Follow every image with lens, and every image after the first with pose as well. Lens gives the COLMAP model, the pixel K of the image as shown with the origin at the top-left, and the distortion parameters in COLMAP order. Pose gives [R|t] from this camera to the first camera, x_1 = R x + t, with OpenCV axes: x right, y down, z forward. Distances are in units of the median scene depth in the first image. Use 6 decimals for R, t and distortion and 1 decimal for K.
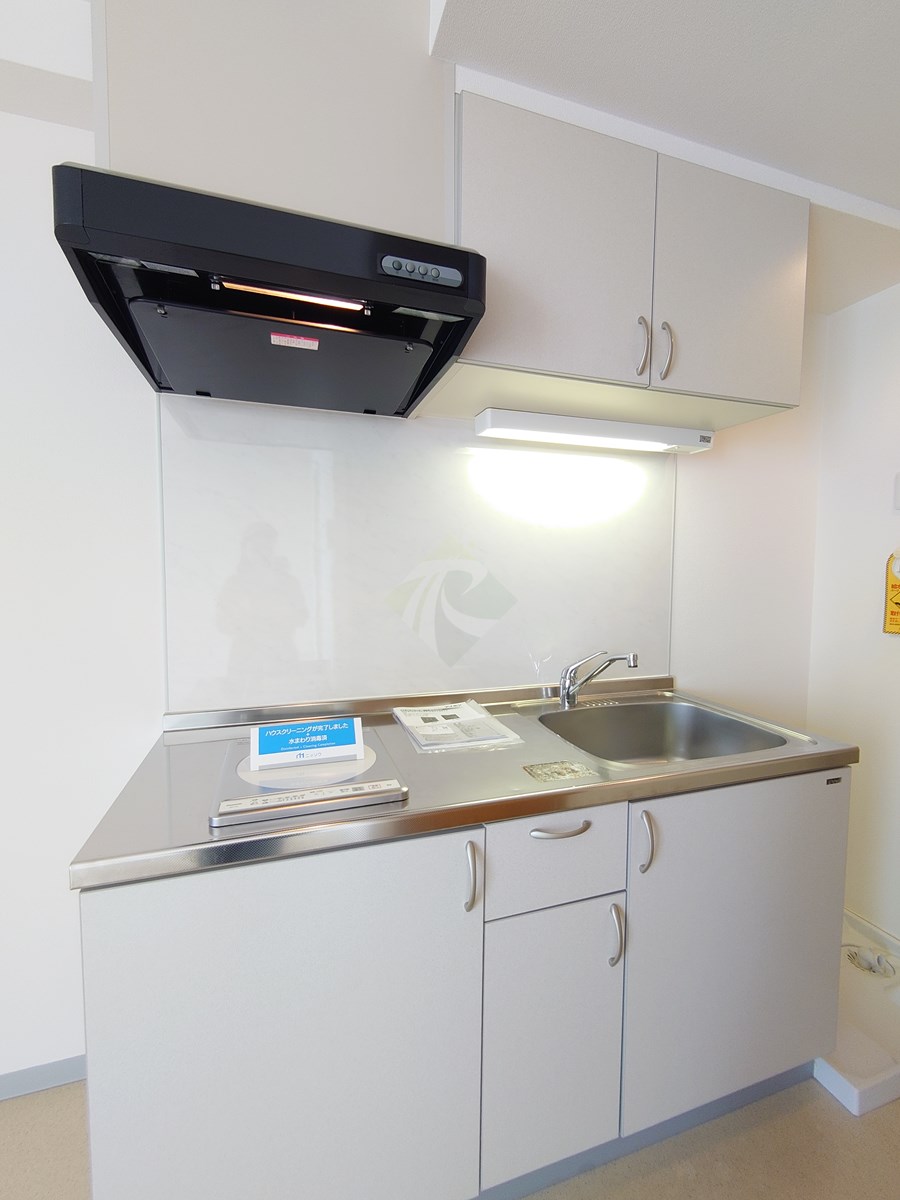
lens RADIAL K [[501.8, 0, 450.0], [0, 501.8, 600.0], [0, 0, 1]] dist [0.011666, -0.011917]
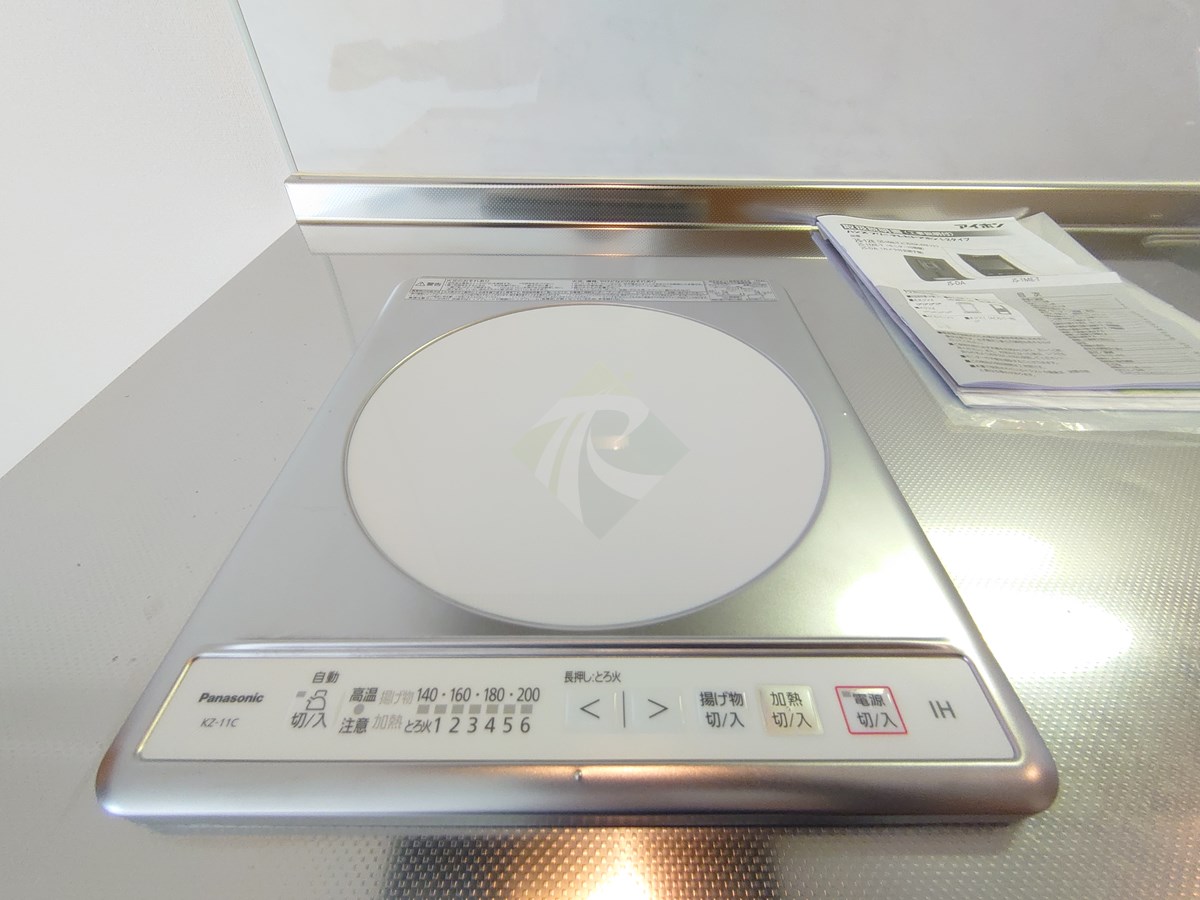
lens RADIAL K [[501.8, 0, 600.0], [0, 501.8, 450.0], [0, 0, 1]] dist [0.011666, -0.011917]
pose [[0.950120, 0.216838, -0.224172, -0.160132], [-0.019729, 0.759114, 0.650659, 0.114553], [0.311259, -0.613781, 0.725528, 0.614619]]
